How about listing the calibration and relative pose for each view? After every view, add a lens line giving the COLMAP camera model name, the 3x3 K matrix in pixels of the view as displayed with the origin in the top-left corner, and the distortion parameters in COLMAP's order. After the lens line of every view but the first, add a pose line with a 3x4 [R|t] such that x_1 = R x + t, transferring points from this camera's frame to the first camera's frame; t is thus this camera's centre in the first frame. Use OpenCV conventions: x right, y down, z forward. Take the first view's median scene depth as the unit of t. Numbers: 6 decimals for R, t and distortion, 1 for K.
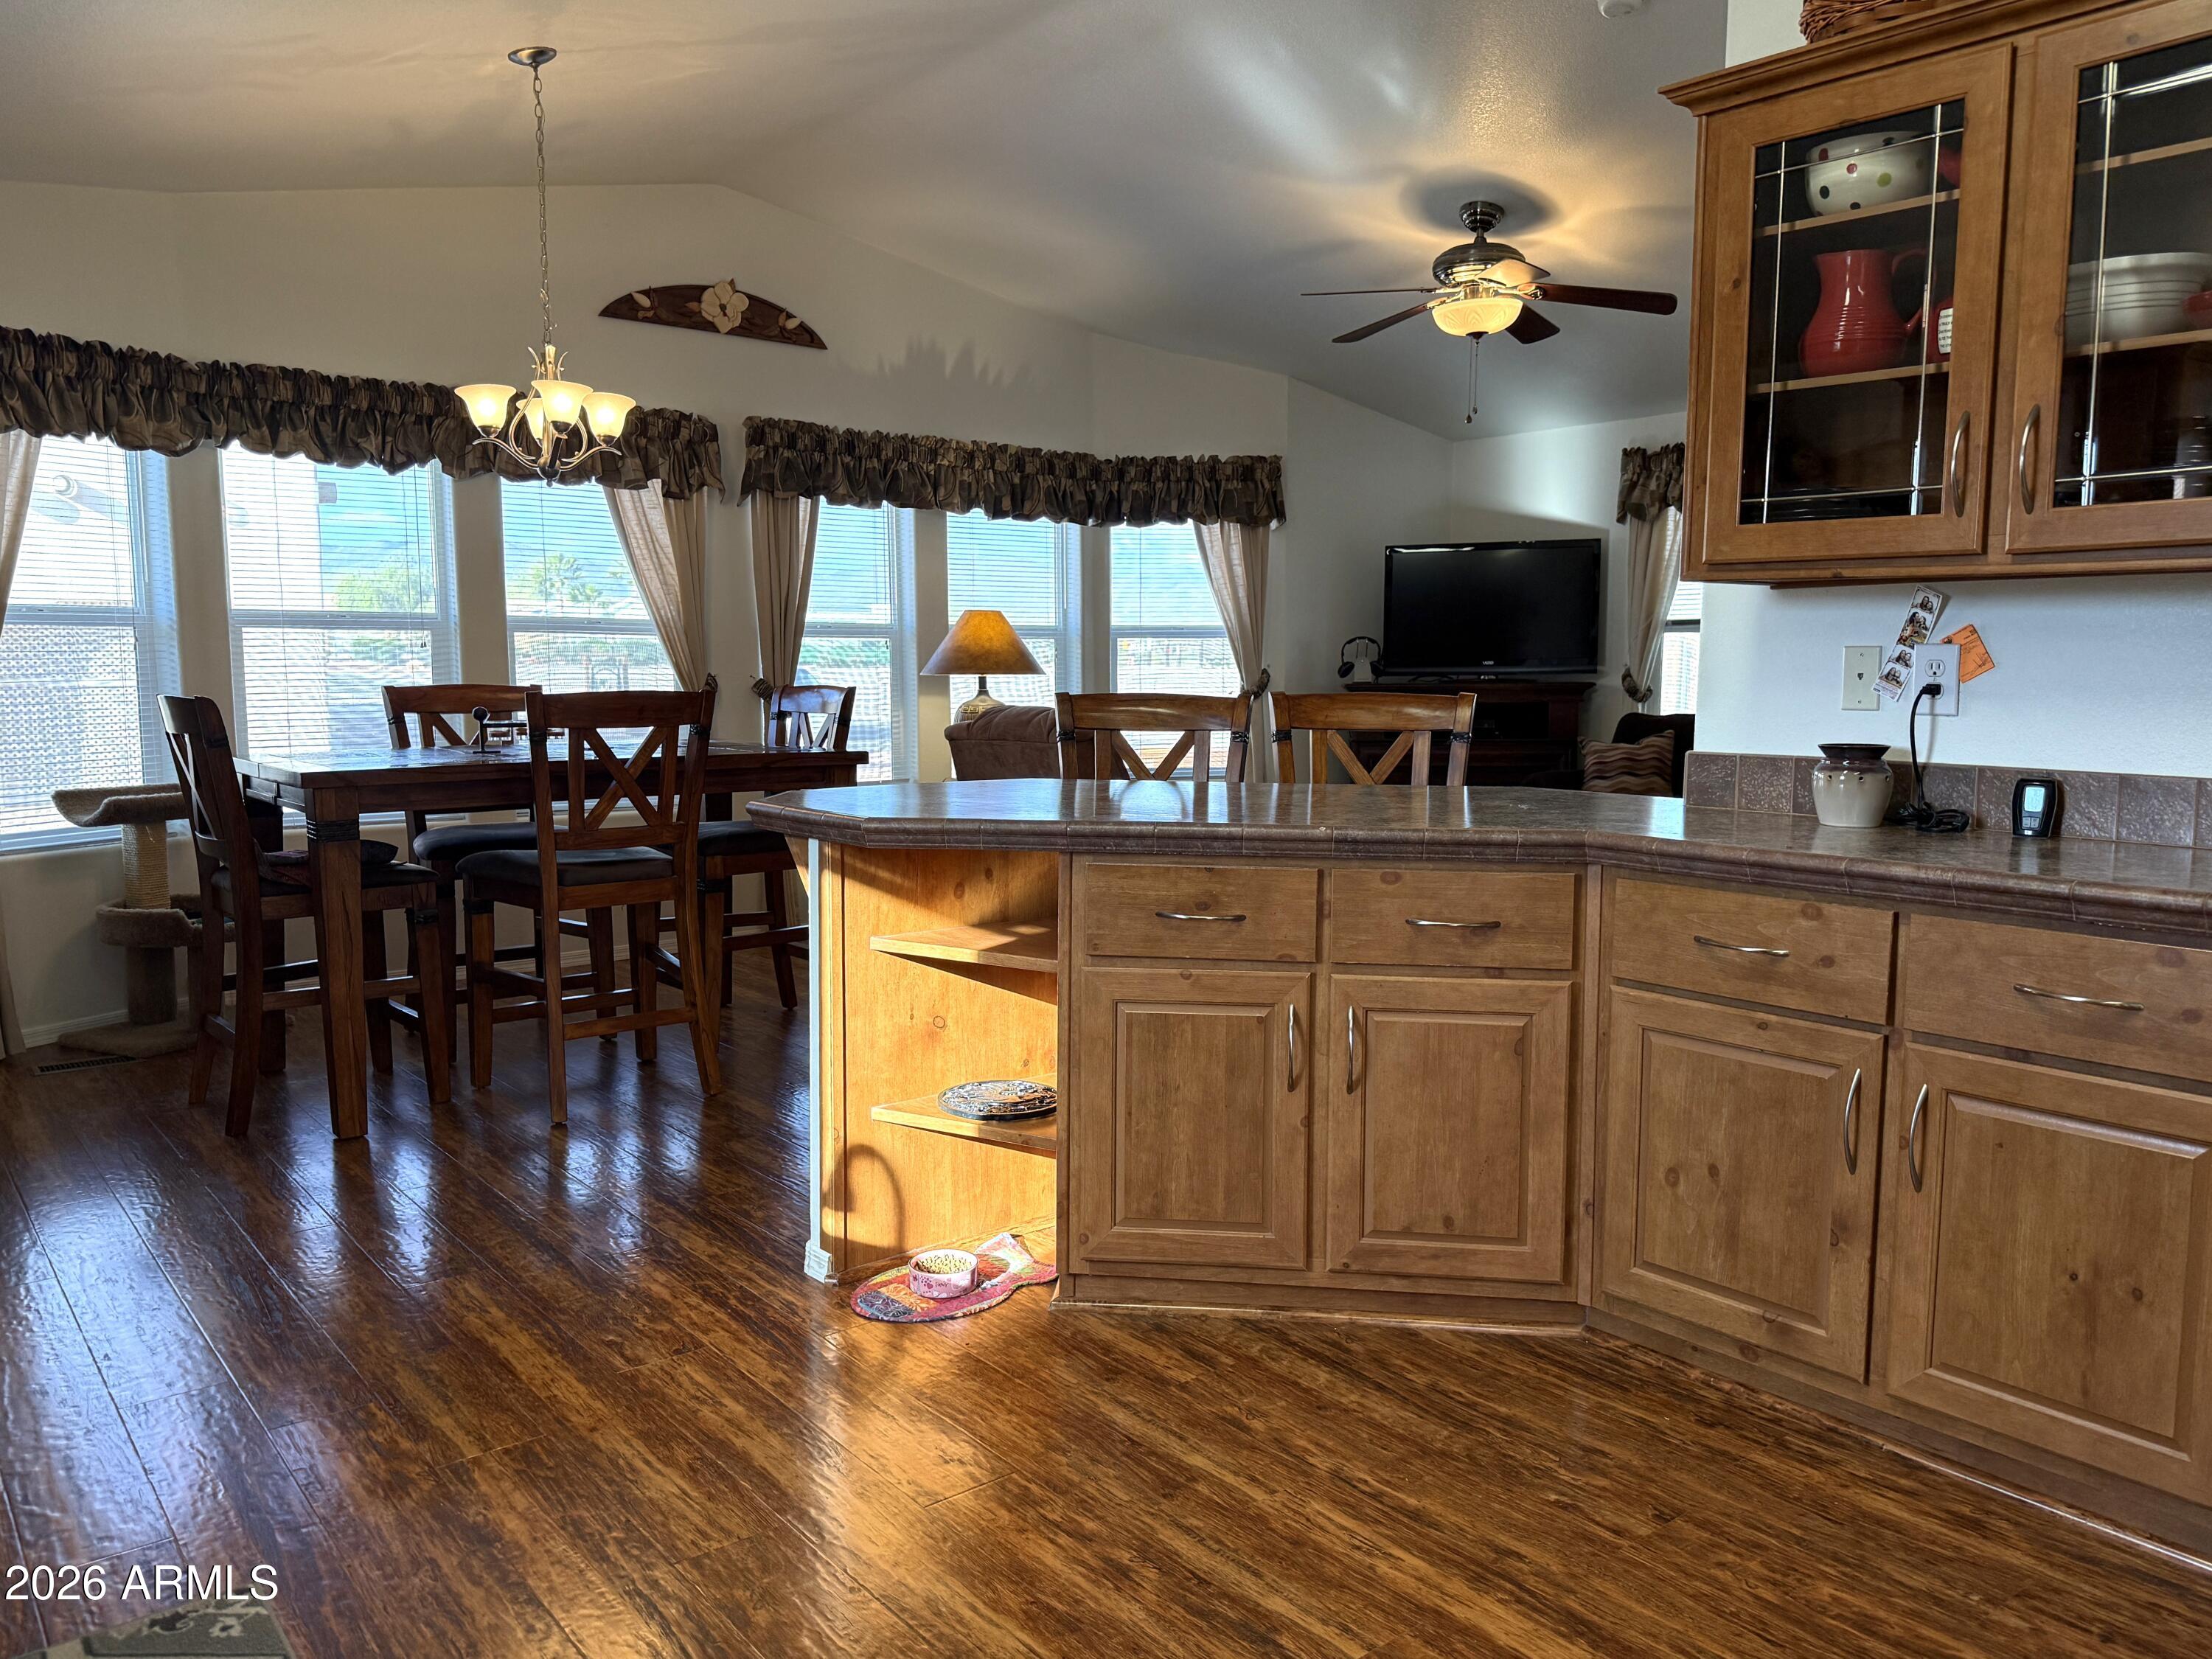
lens RADIAL K [[1541.6, 0, 1107.1], [0, 1541.6, 844.9], [0, 0, 1]] dist [0.068315, -0.085817]
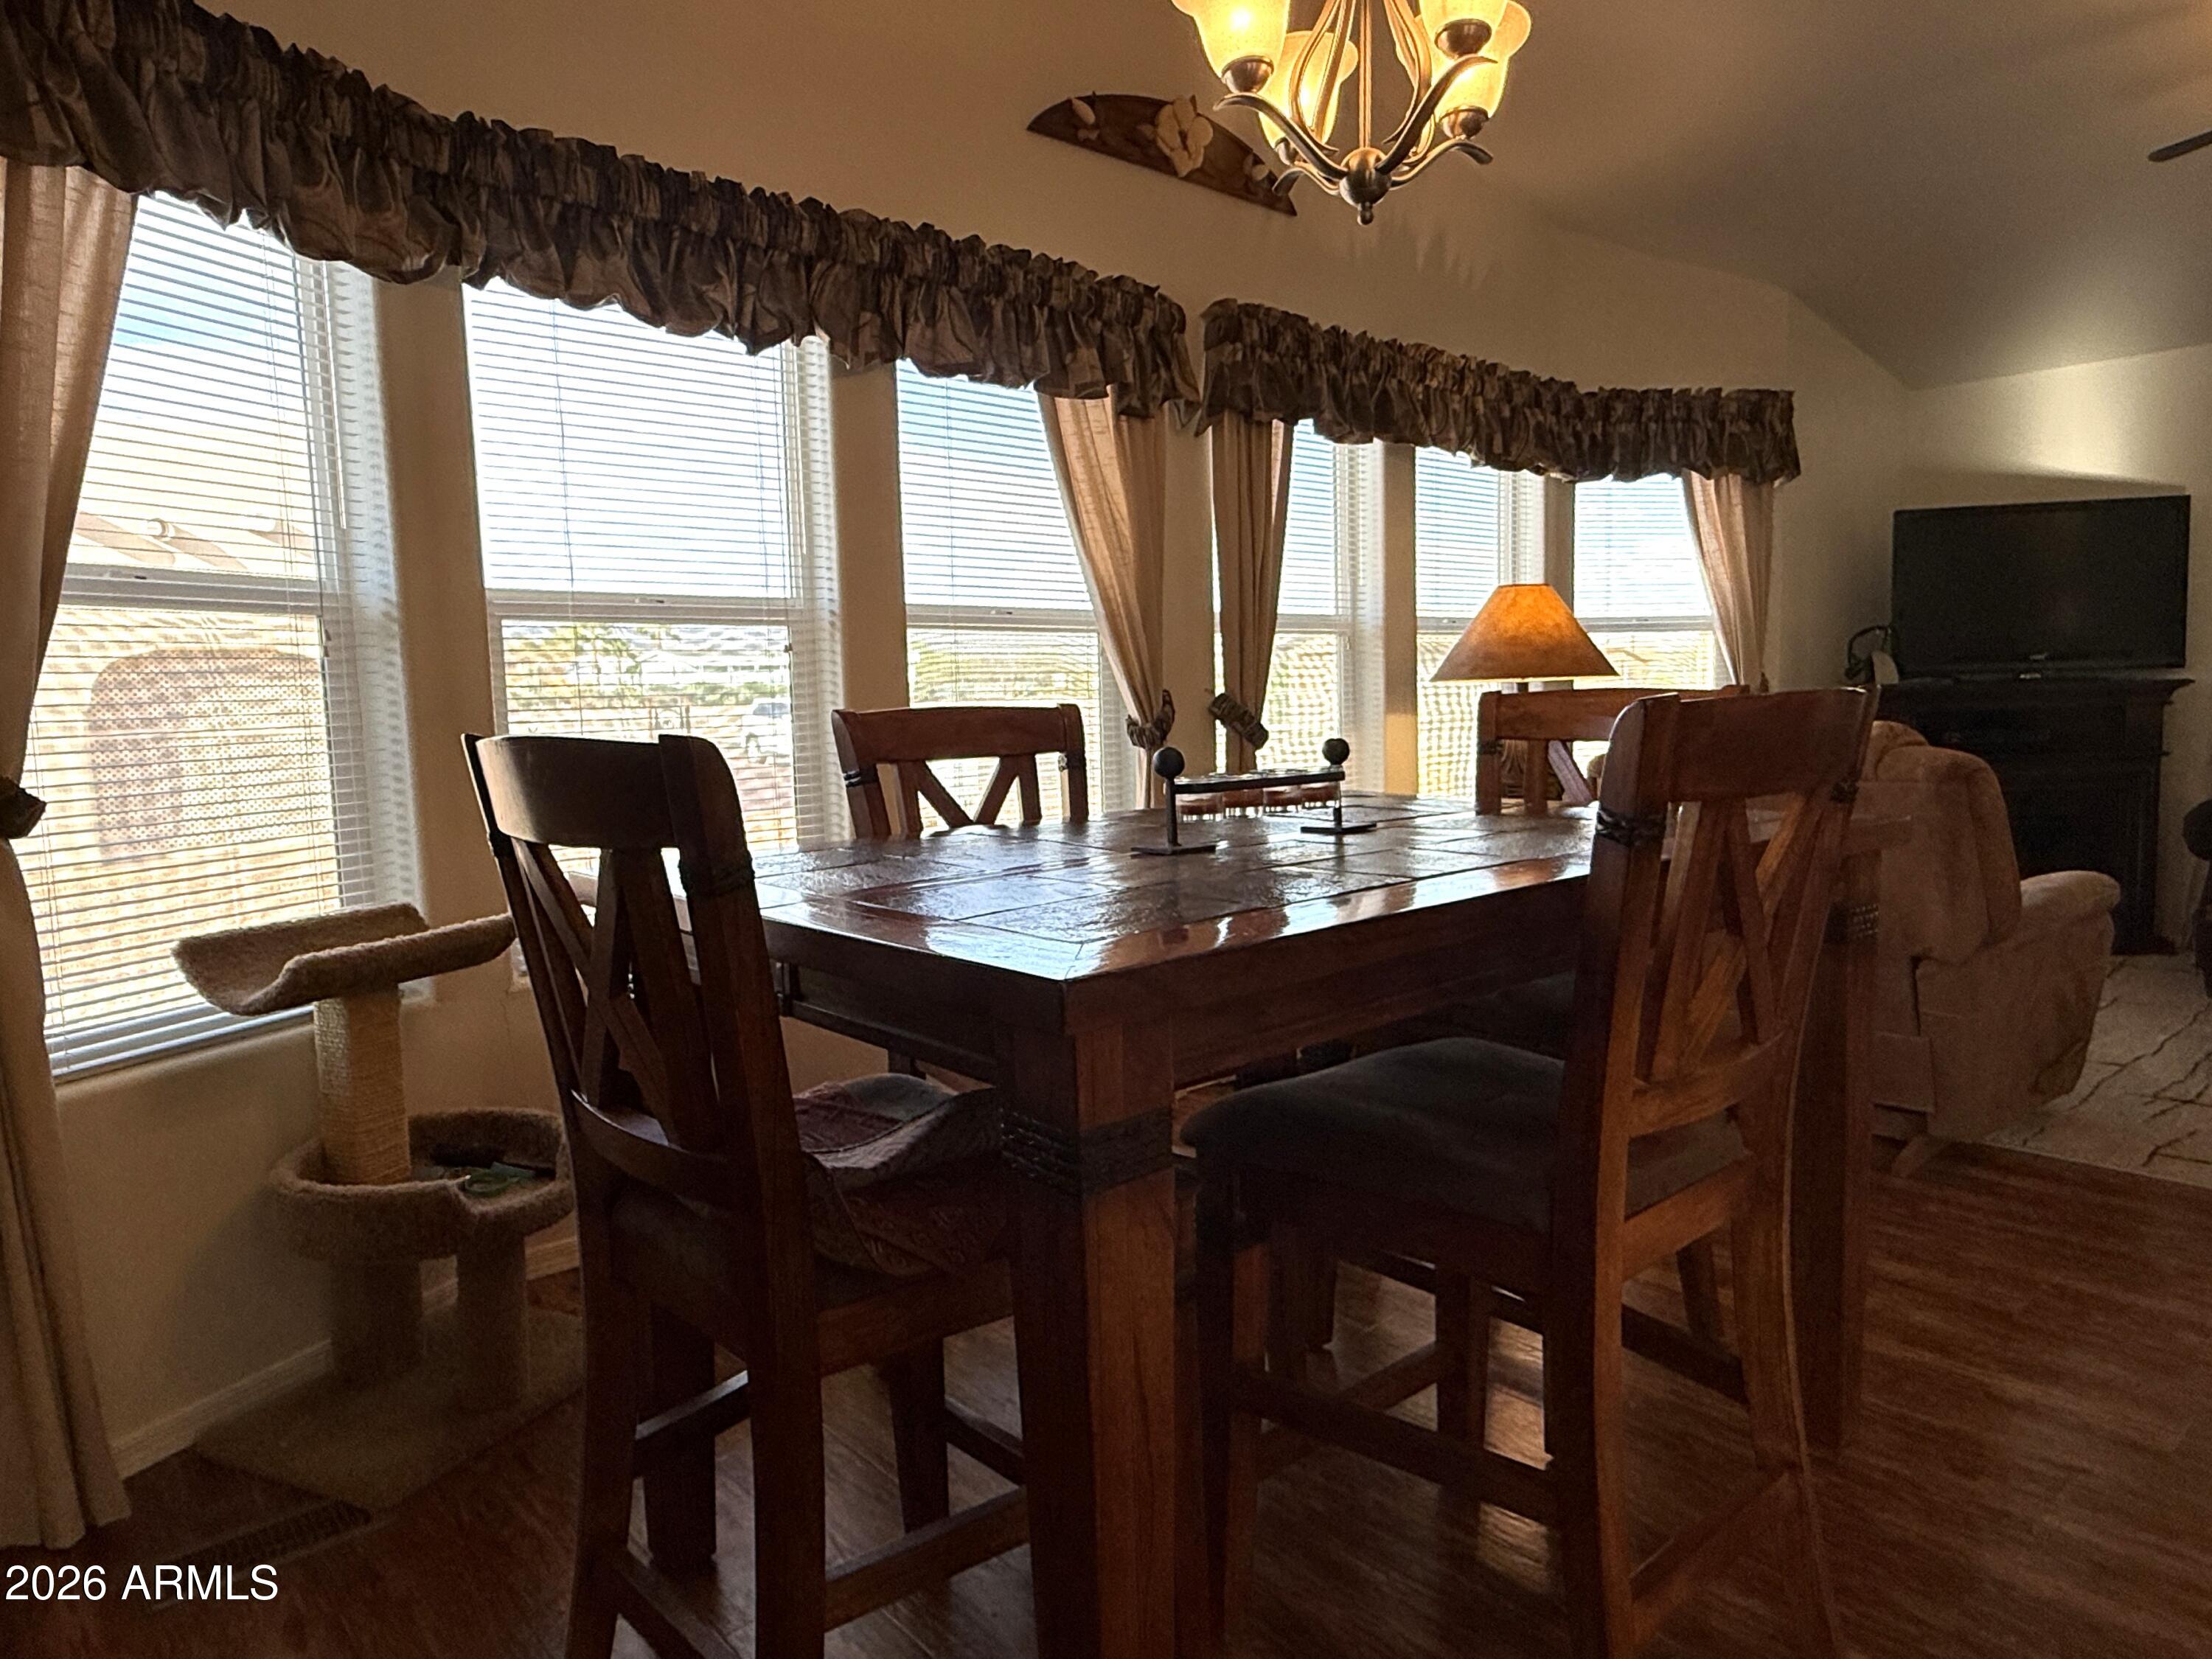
lens RADIAL K [[1241.1, 0, 1106.0], [0, 1241.1, 829.5], [0, 0, 1]] dist [0.001540, -0.018736]
pose [[0.997385, -0.033788, 0.063884, -0.363738], [0.034266, 0.999392, -0.006398, -0.051297], [-0.063629, 0.008570, 0.997937, 0.531645]]
